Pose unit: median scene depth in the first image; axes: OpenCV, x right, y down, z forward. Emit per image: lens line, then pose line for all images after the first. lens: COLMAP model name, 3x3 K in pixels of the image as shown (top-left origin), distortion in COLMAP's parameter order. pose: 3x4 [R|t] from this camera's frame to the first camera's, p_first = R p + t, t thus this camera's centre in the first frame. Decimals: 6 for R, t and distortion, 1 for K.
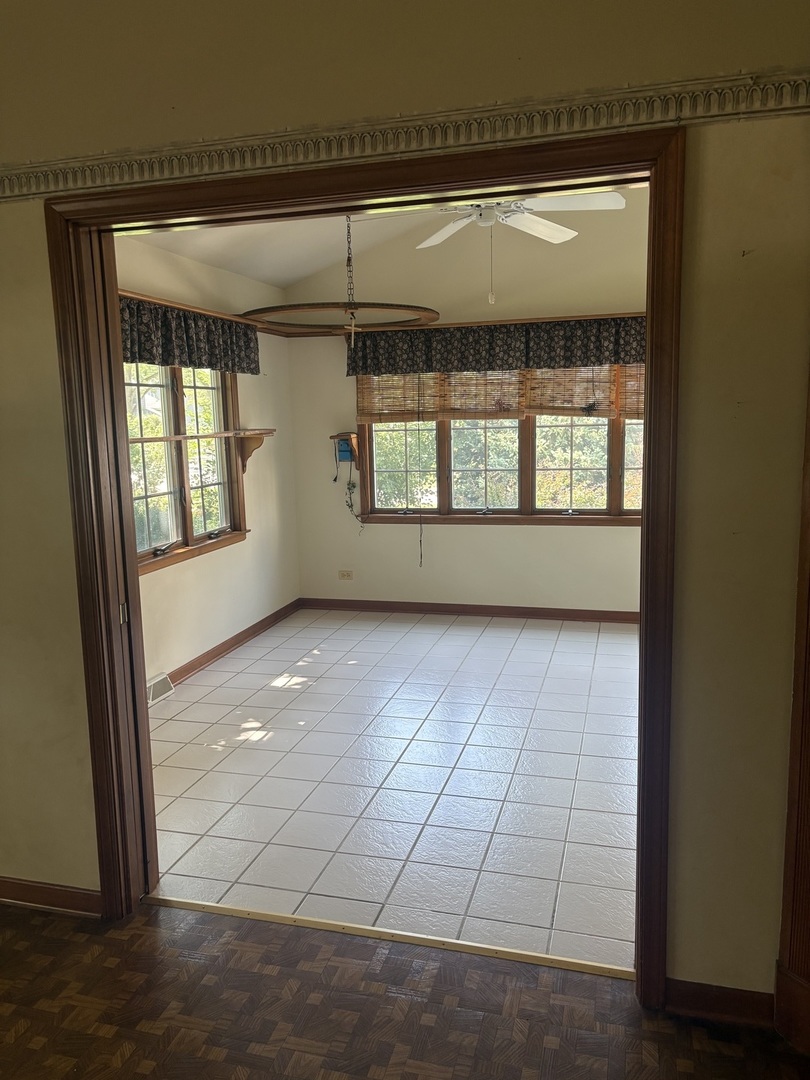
lens RADIAL K [[812.2, 0, 399.4], [0, 812.2, 536.8], [0, 0, 1]] dist [0.062139, -0.067542]
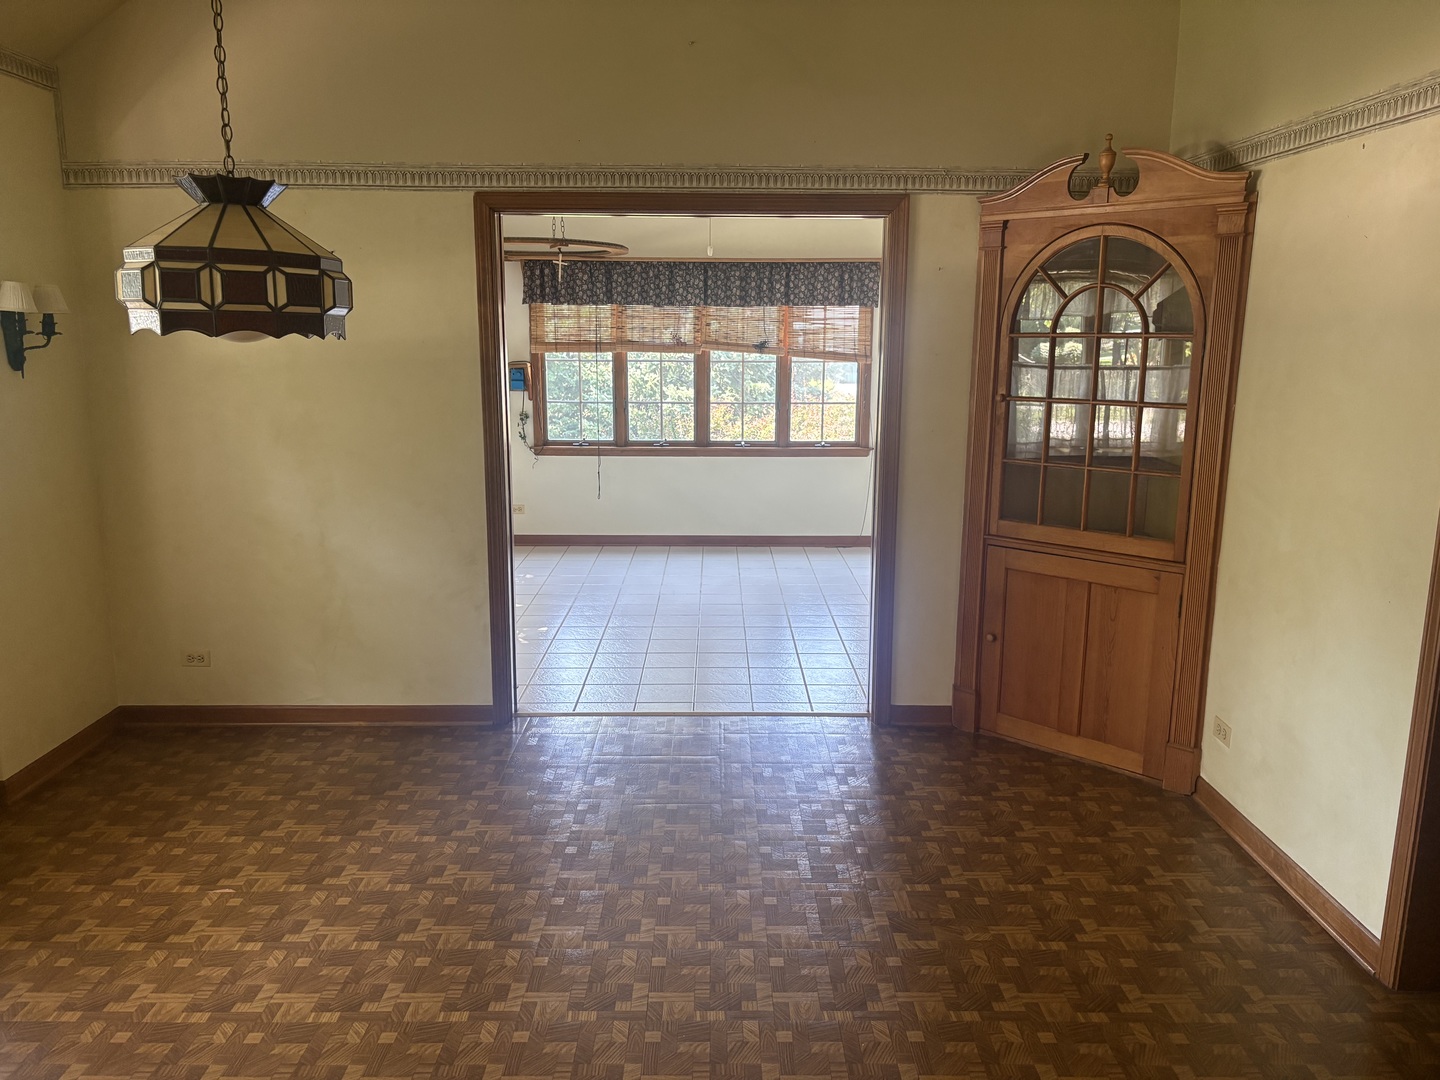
lens RADIAL K [[1083.0, 0, 732.5], [0, 1083.0, 547.9], [0, 0, 1]] dist [0.062139, -0.067542]
pose [[0.956730, -0.023666, 0.290014, -0.217396], [0.011653, 0.999004, 0.043079, 0.044504], [-0.290744, -0.037835, 0.956052, -0.350258]]
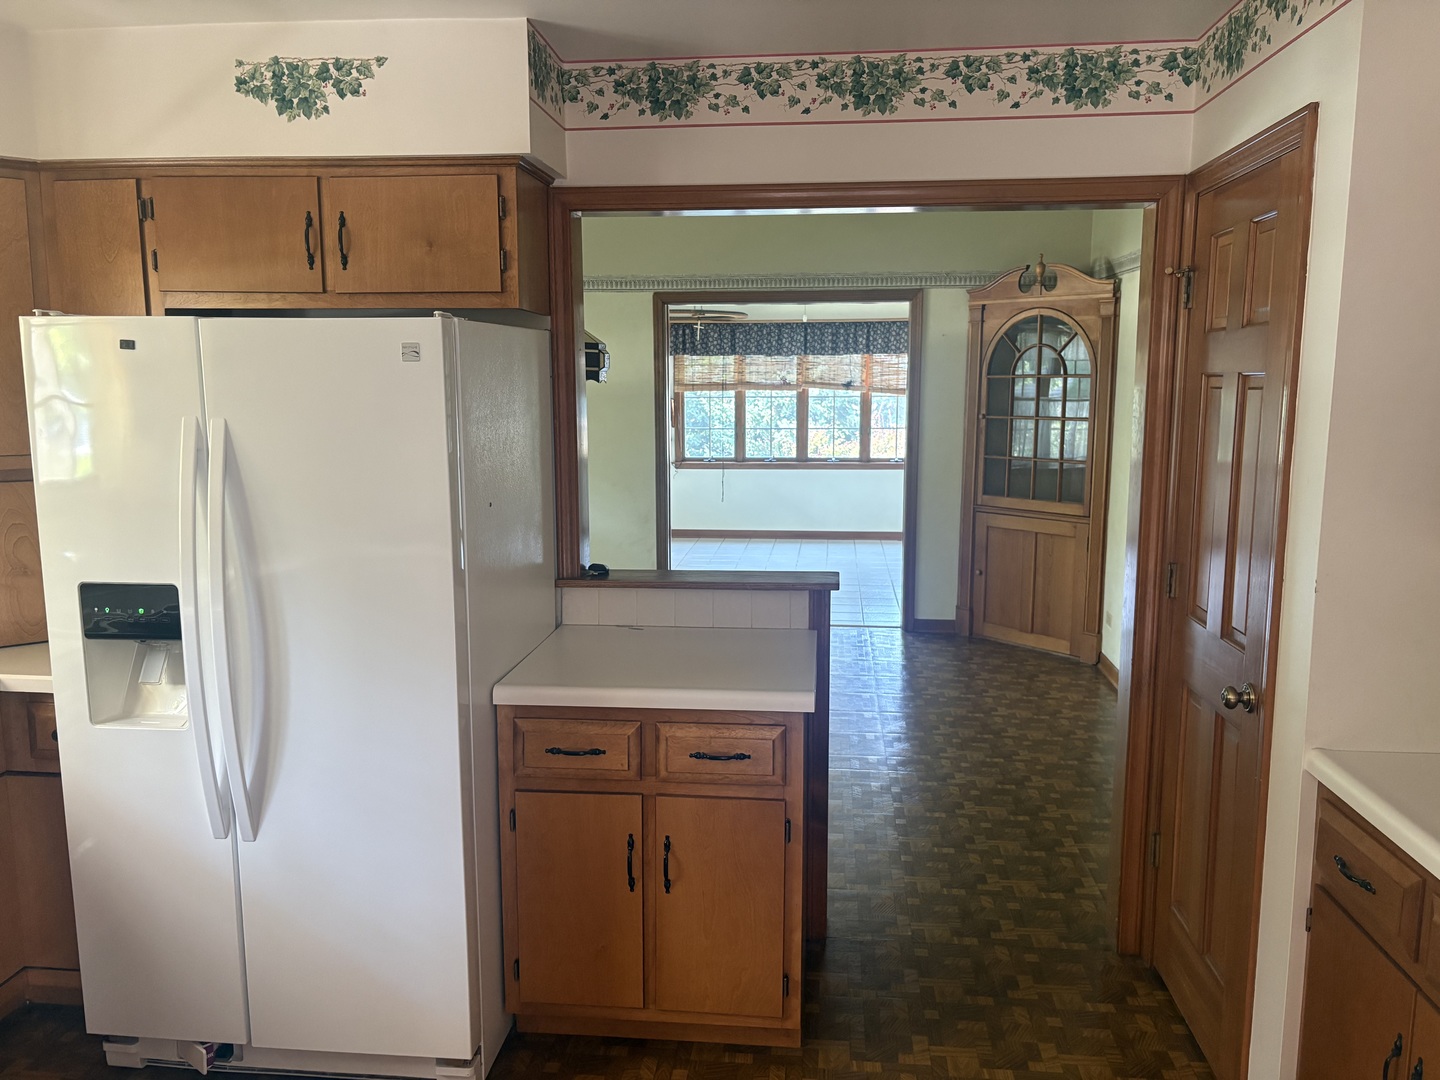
lens RADIAL K [[1083.0, 0, 724.3], [0, 1083.0, 541.4], [0, 0, 1]] dist [0.062139, -0.067542]
pose [[0.984097, -0.002346, 0.177618, -0.299943], [0.002408, 0.999997, -0.000129, 0.108137], [-0.177617, 0.000554, 0.984100, -0.773040]]
